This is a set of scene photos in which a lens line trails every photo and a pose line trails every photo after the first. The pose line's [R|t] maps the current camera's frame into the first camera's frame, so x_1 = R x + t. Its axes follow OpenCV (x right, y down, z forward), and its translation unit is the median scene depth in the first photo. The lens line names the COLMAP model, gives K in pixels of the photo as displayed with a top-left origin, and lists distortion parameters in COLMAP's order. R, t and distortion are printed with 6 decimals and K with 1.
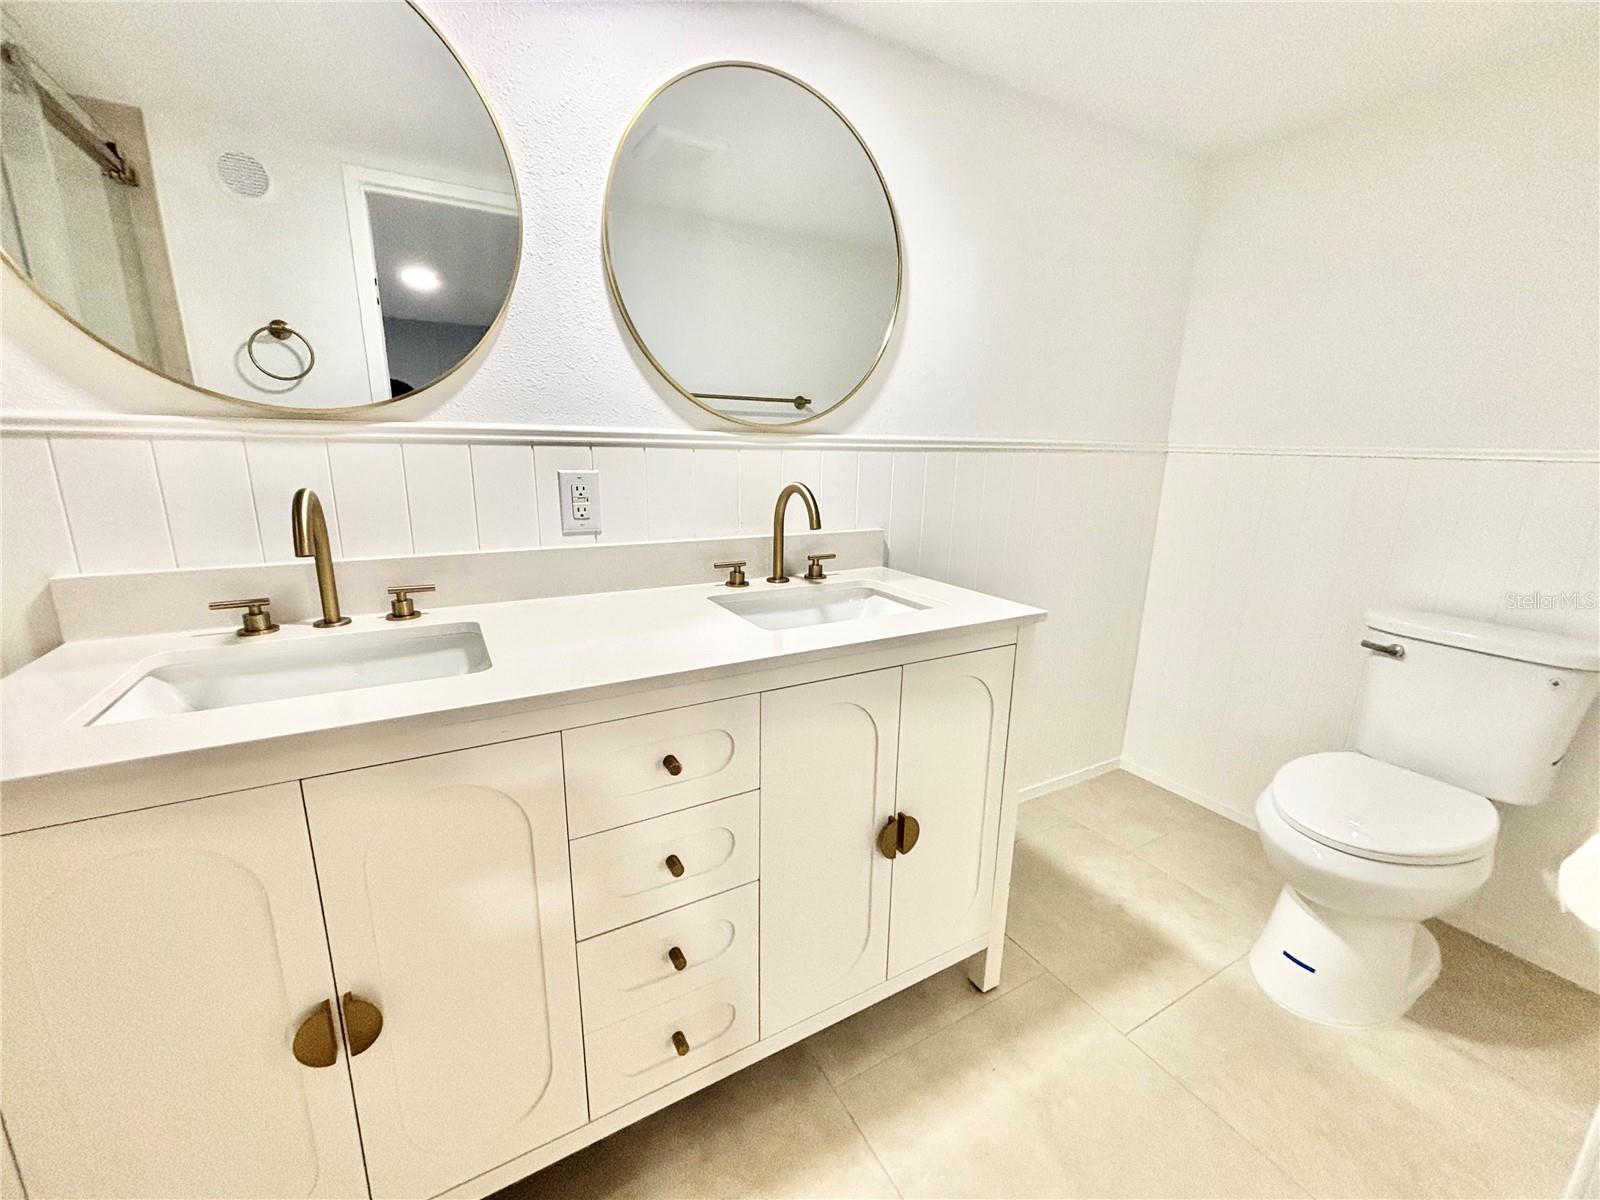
lens RADIAL K [[642.6, 0, 794.2], [0, 642.6, 594.7], [0, 0, 1]] dist [-0.001455, 0.000187]
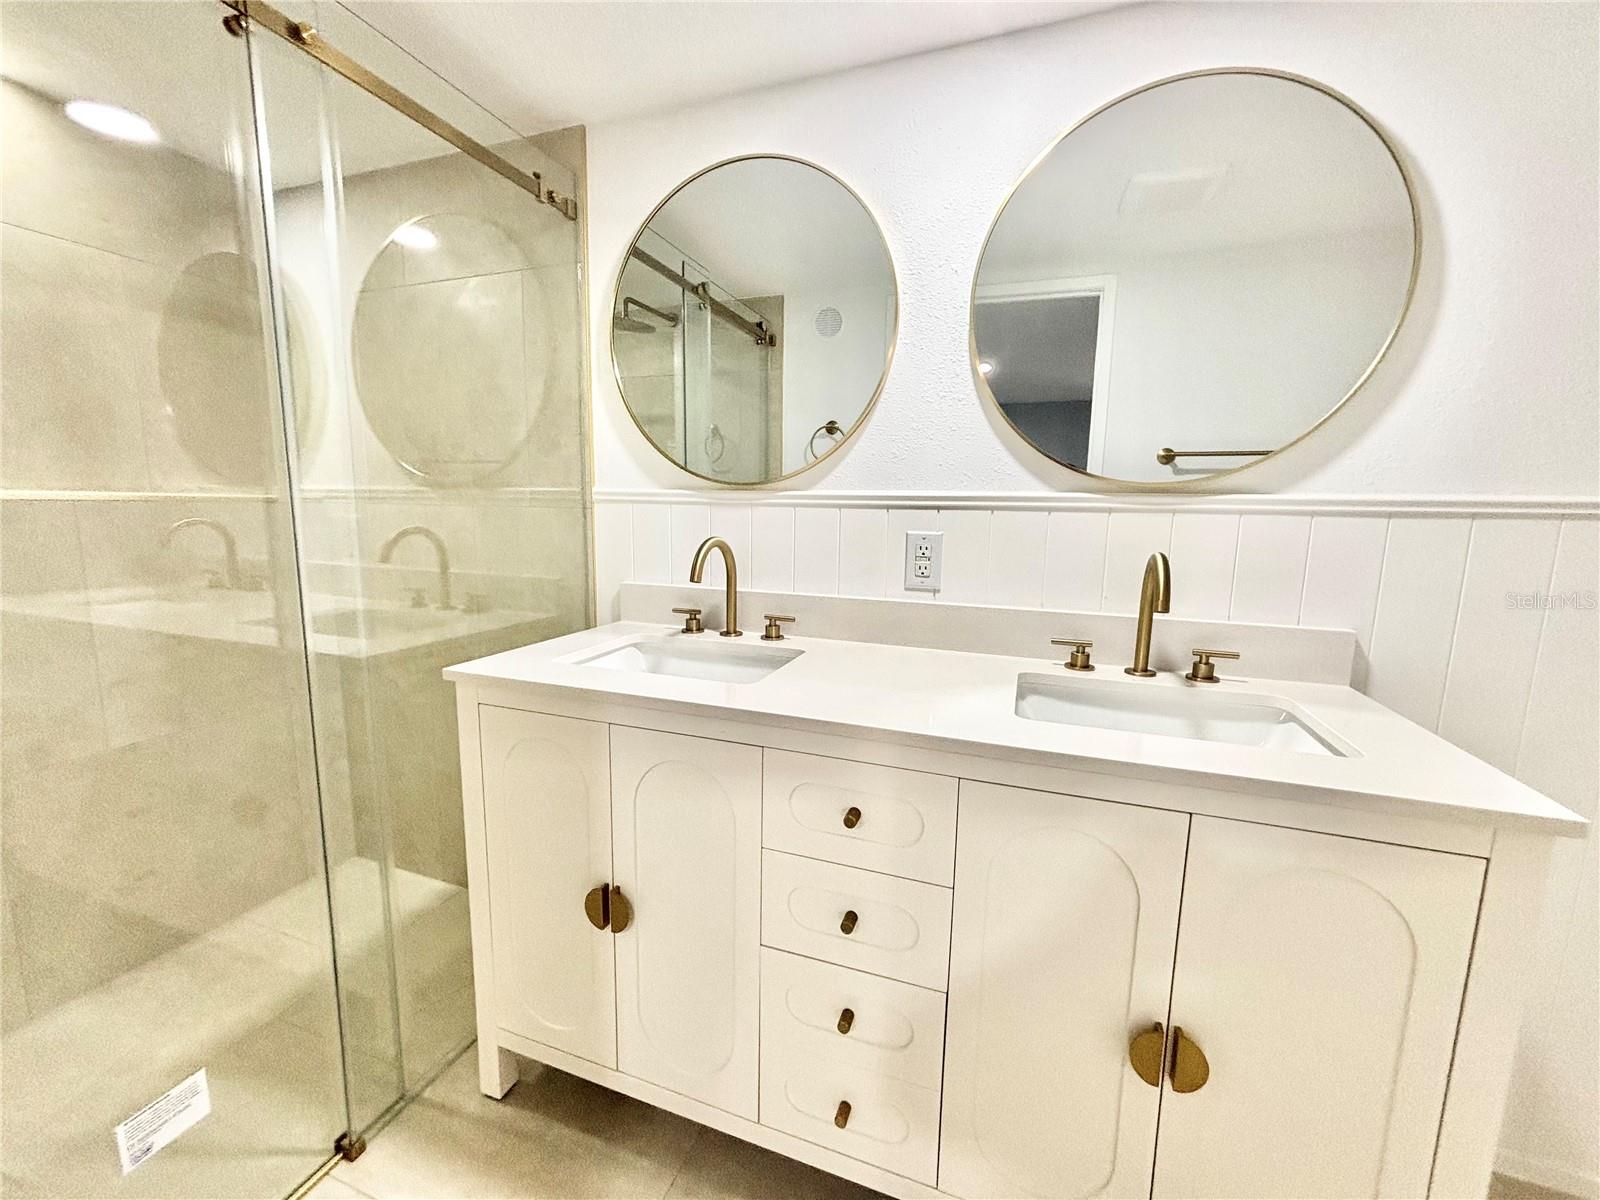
lens RADIAL K [[619.6, 0, 800.9], [0, 619.6, 612.2], [0, 0, 1]] dist [0.028634, -0.025201]
pose [[0.649722, 0.123424, -0.750085, 0.316934], [-0.175222, 0.984476, 0.010215, -0.034830], [0.739702, 0.124794, 0.661262, 0.175802]]
